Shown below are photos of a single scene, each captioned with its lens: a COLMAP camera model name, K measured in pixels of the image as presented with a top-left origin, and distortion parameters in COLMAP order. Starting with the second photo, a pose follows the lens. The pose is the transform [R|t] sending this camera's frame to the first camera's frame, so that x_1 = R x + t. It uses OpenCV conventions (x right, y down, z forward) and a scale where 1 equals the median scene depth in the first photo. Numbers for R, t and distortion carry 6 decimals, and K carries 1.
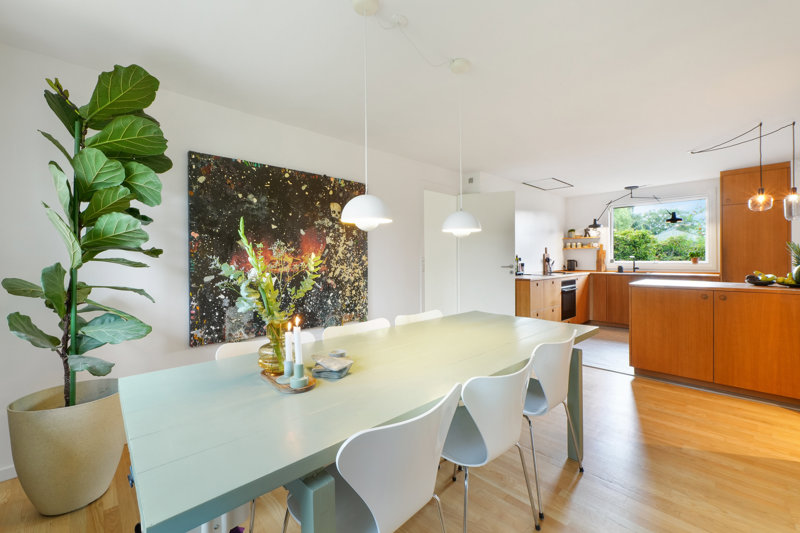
lens RADIAL K [[344.2, 0, 399.6], [0, 344.2, 259.1], [0, 0, 1]] dist [-0.023506, -0.000191]
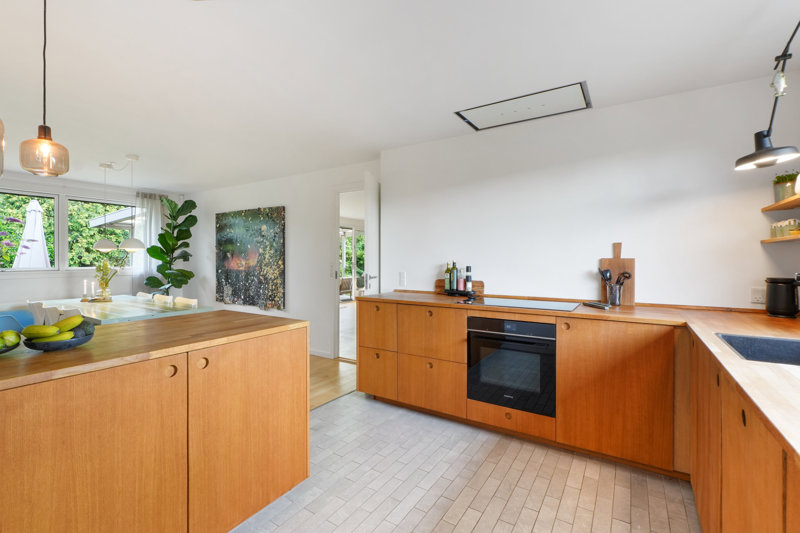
lens RADIAL K [[357.5, 0, 399.1], [0, 357.5, 266.9], [0, 0, 1]] dist [-0.000827, -0.000024]
pose [[0.219603, 0.022508, -0.975330, 1.425084], [-0.007795, 0.999742, 0.021317, -0.020063], [0.975558, 0.002921, 0.219722, 1.214964]]
